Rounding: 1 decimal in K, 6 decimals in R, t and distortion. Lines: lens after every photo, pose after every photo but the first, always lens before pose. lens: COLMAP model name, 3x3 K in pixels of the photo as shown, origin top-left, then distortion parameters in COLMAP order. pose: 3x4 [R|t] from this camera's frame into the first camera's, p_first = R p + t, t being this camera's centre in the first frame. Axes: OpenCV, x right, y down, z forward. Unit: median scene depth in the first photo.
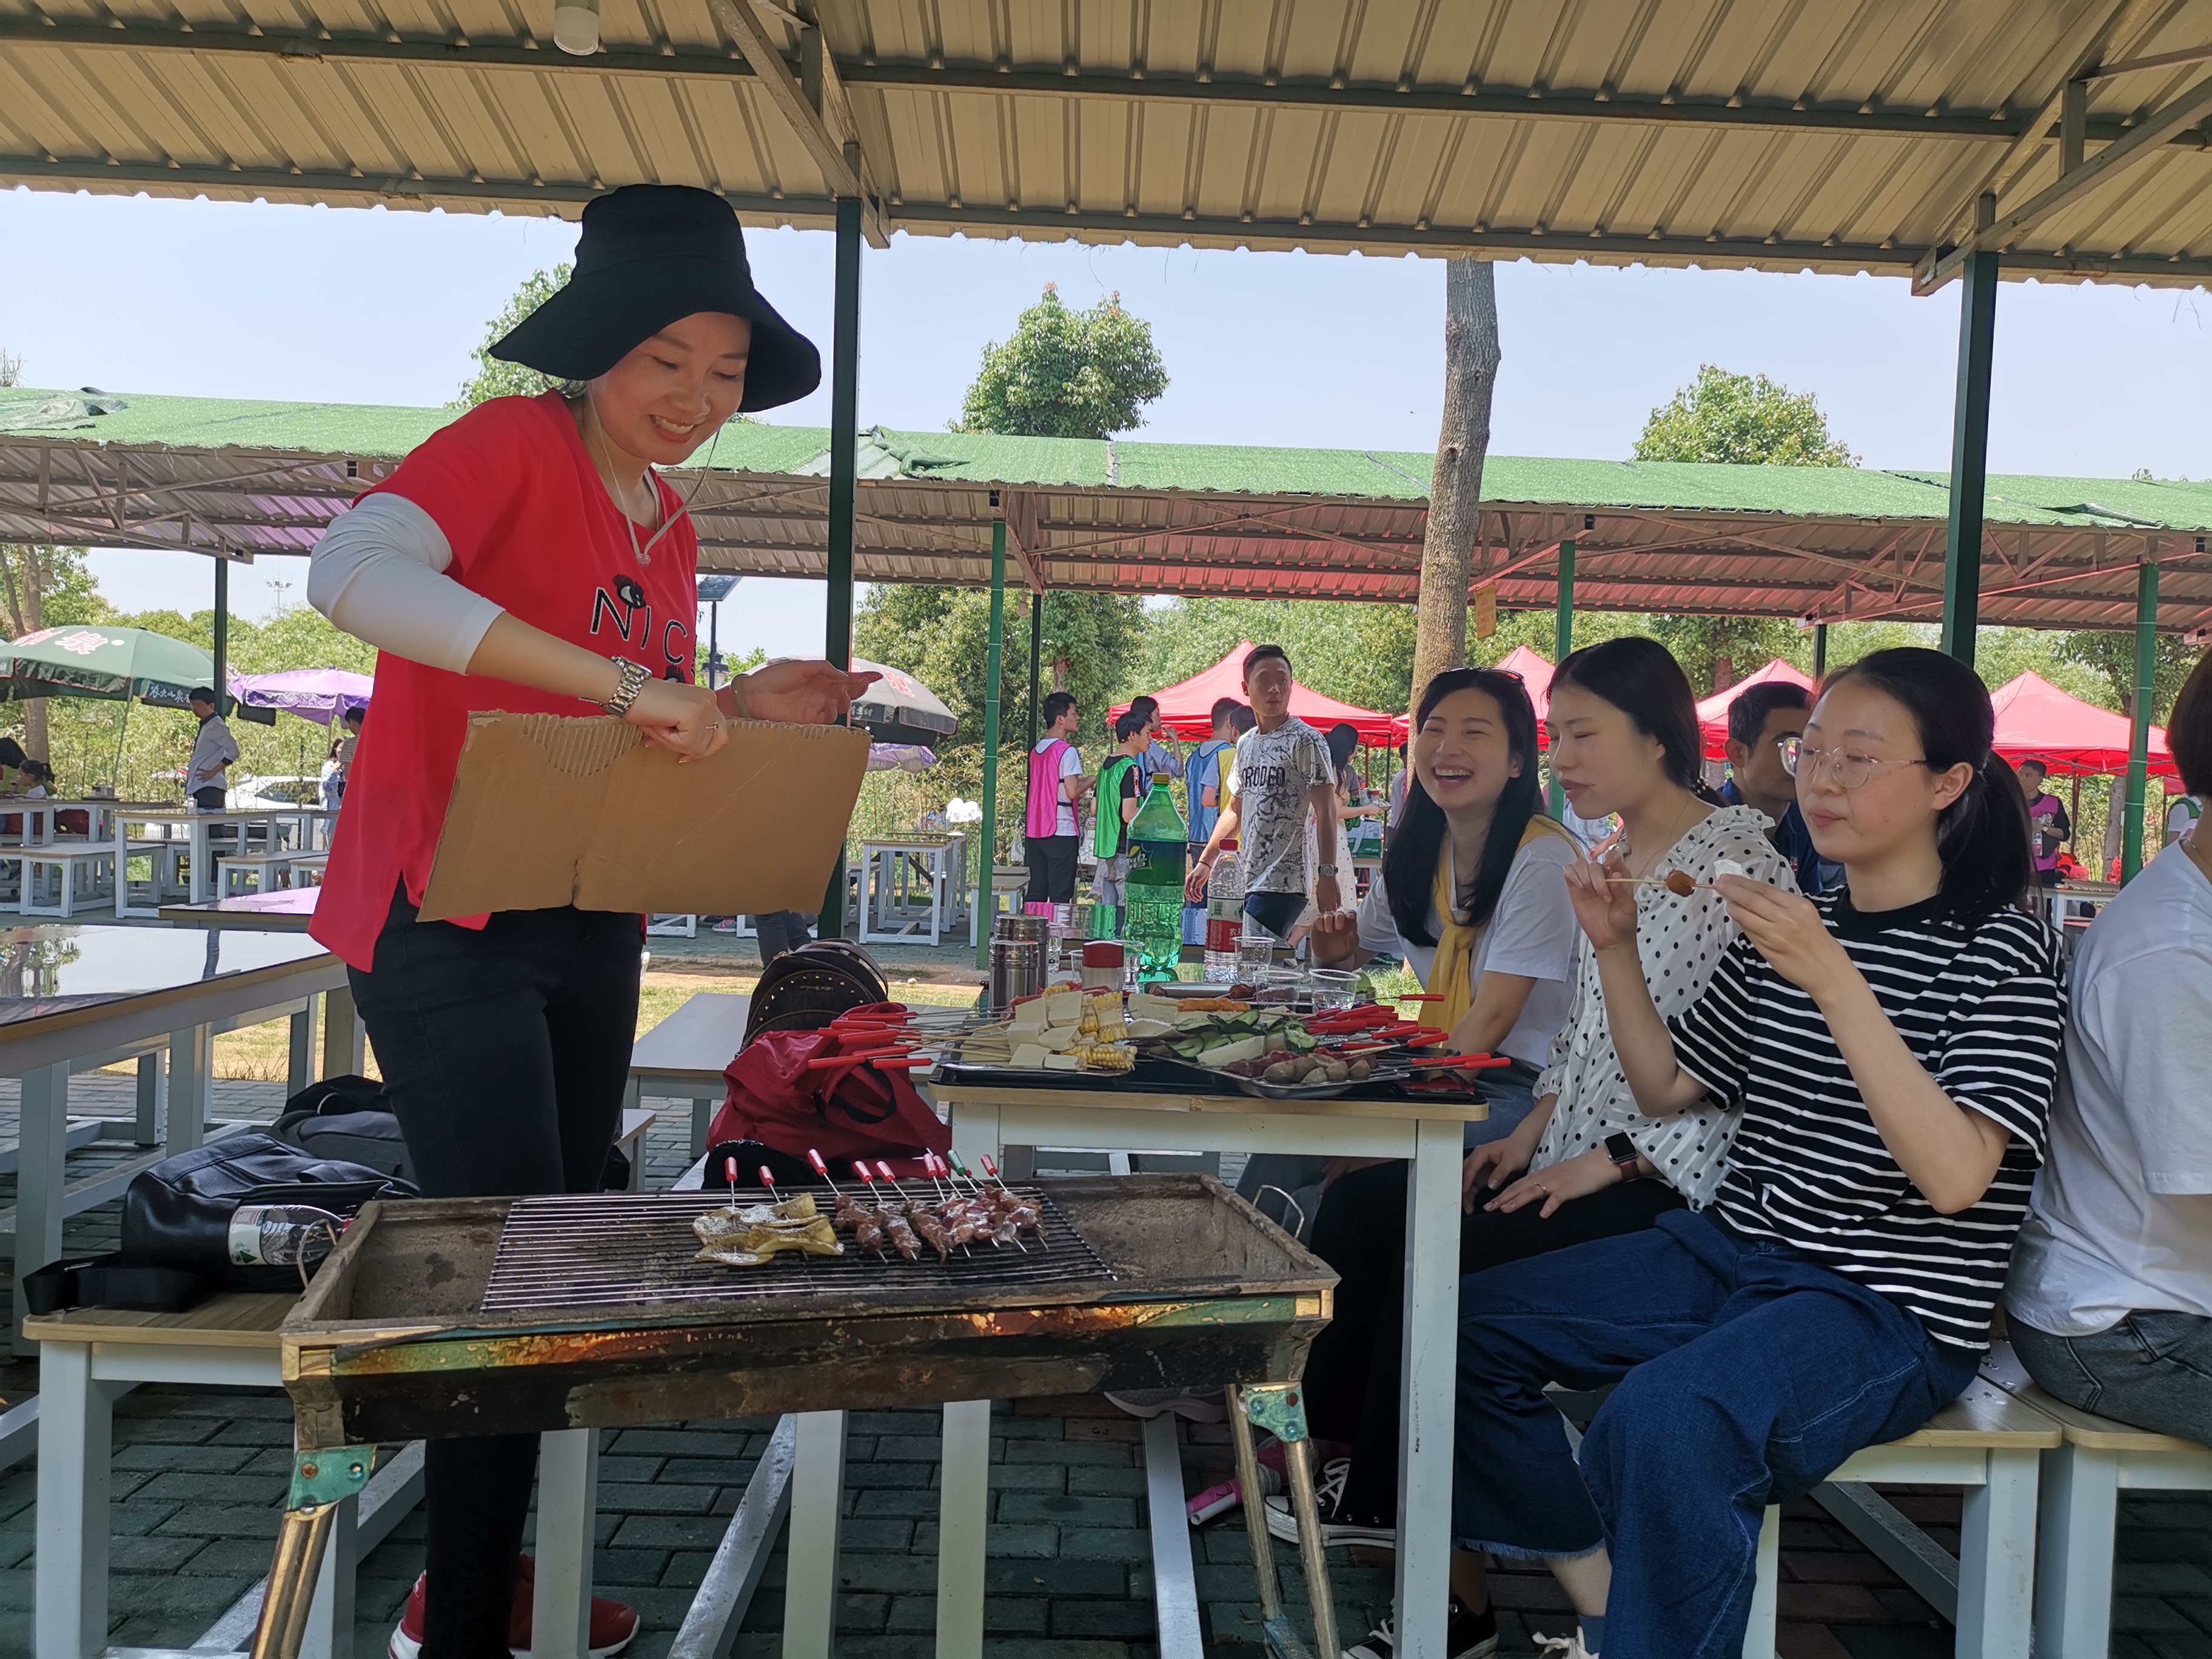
lens RADIAL K [[1712.2, 0, 1106.0], [0, 1712.2, 829.5], [0, 0, 1]] dist [0.027622, -0.007901]
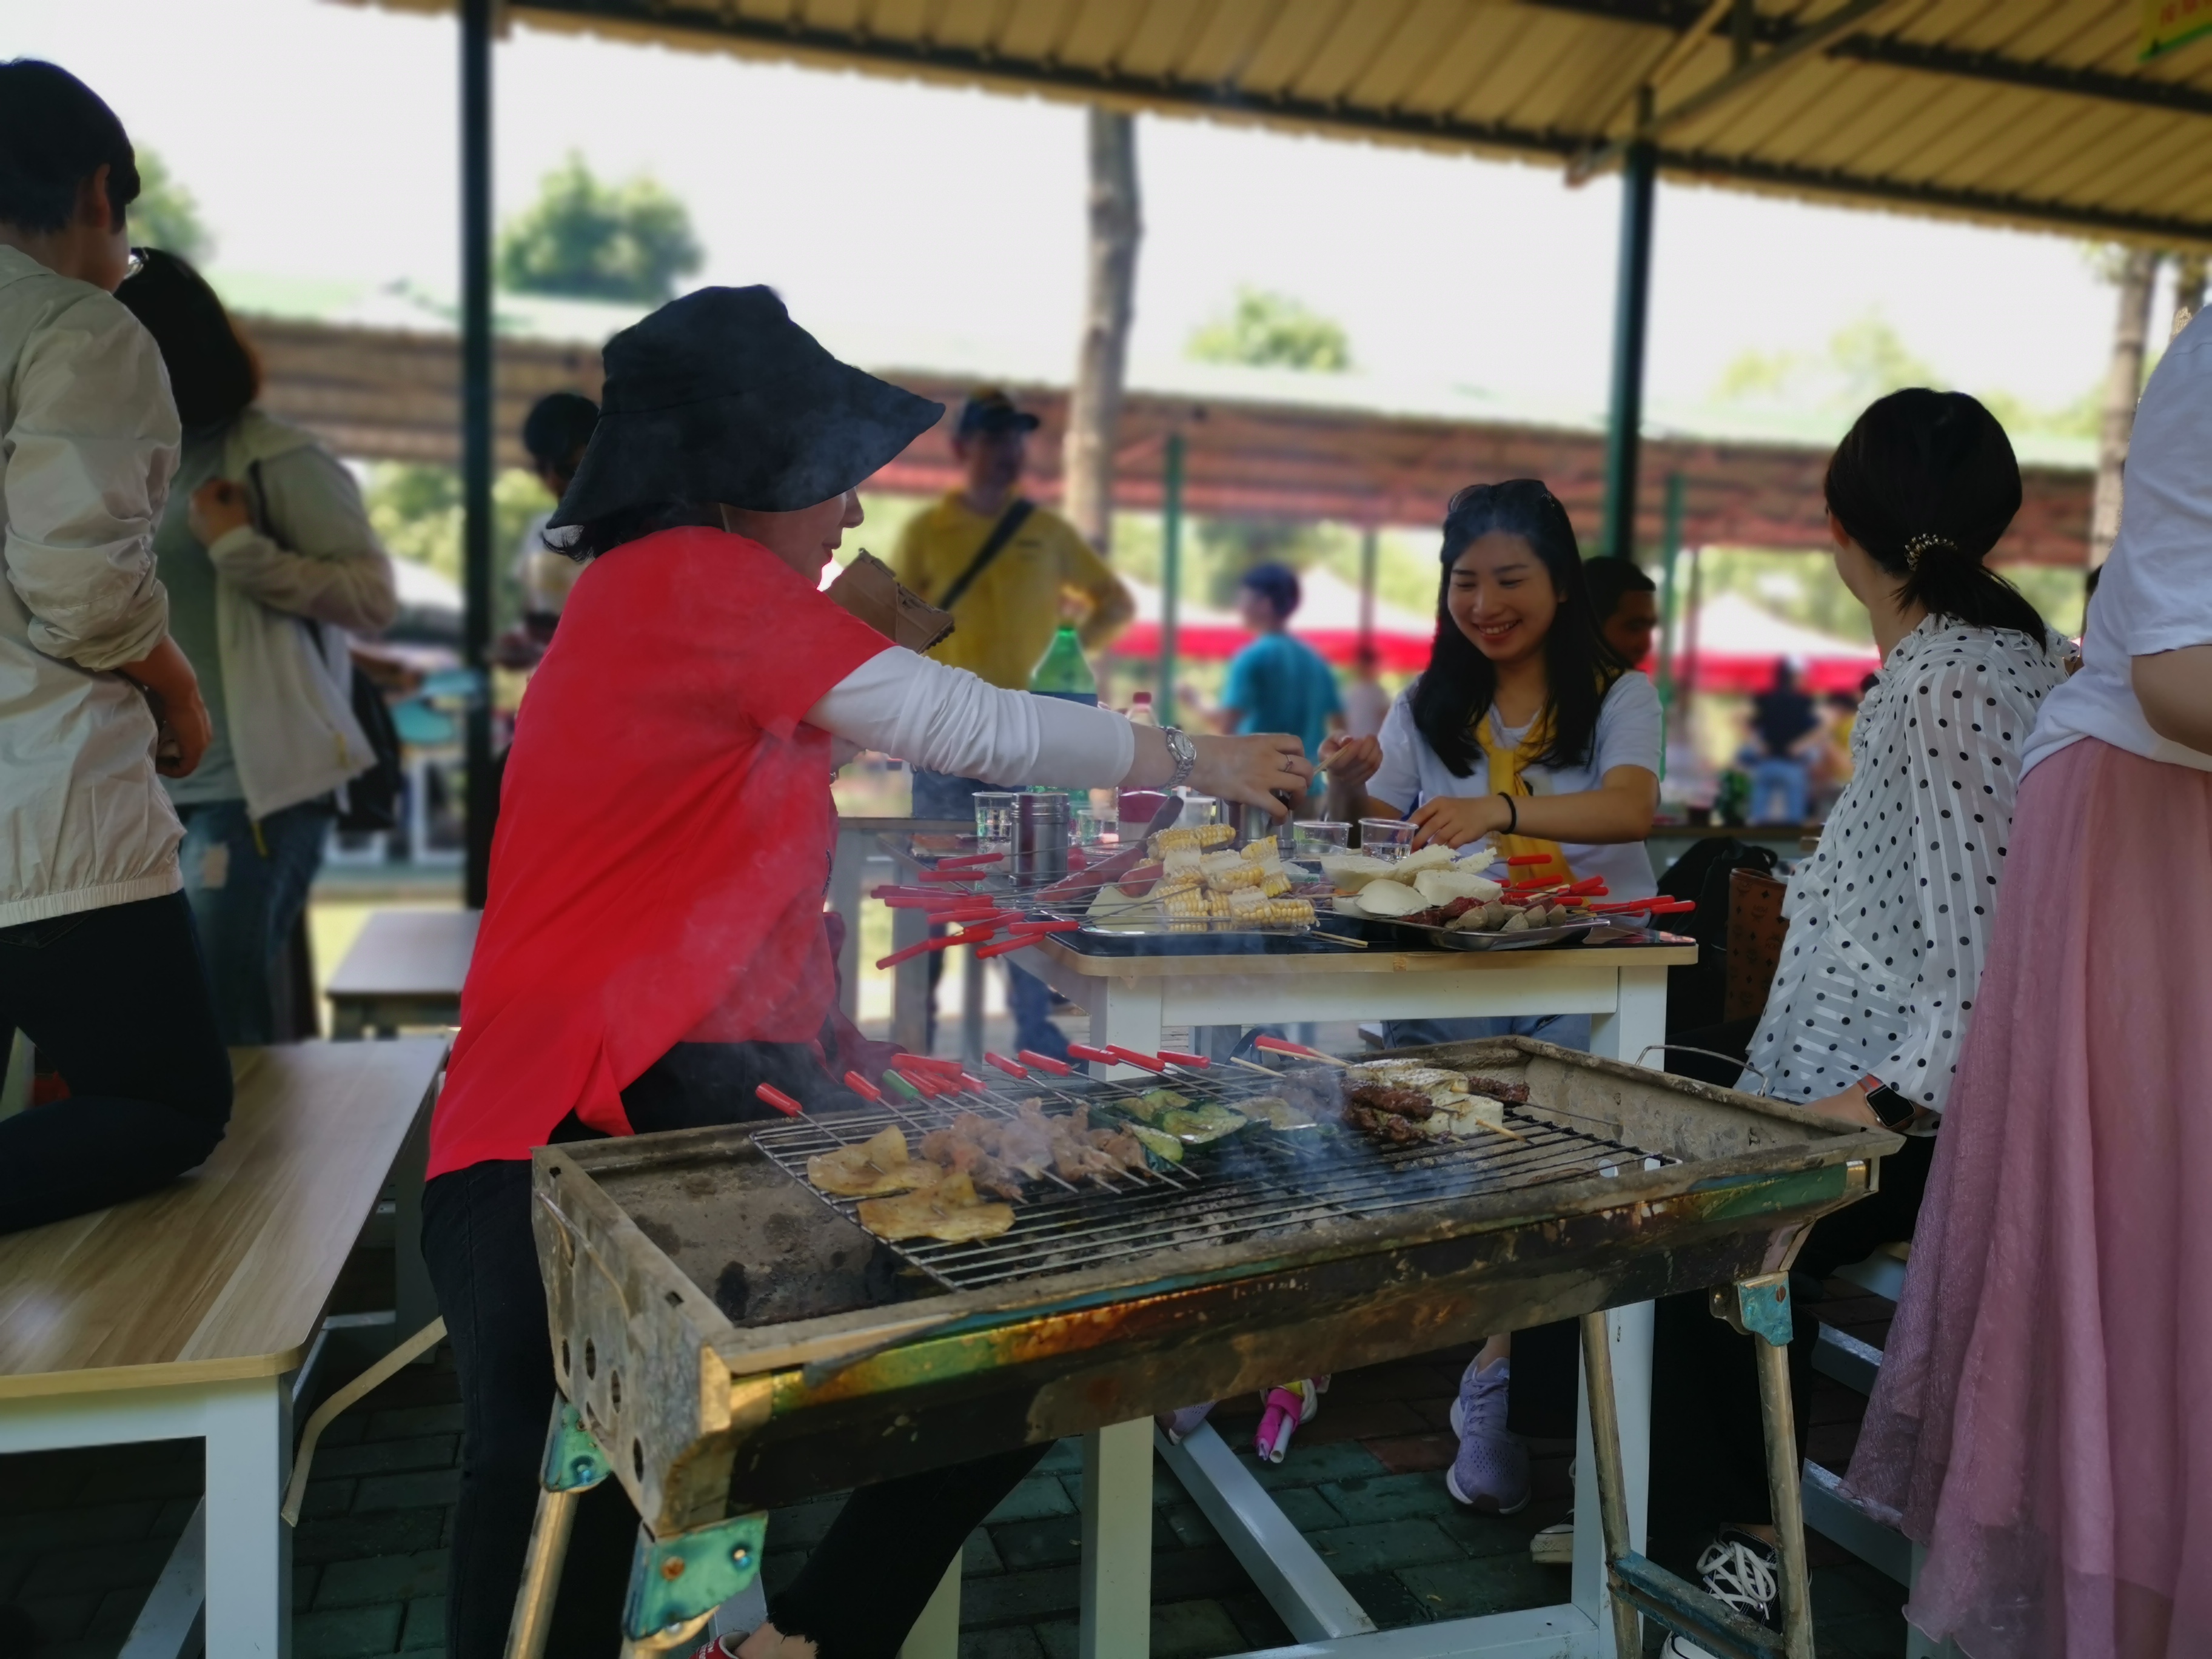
lens RADIAL K [[1712.2, 0, 1106.0], [0, 1712.2, 829.5], [0, 0, 1]] dist [0.027622, -0.007901]
pose [[0.958900, -0.031080, 0.282036, -0.099116], [0.017148, 0.998514, 0.051734, 0.015741], [-0.283225, -0.044771, 0.958008, 0.076981]]
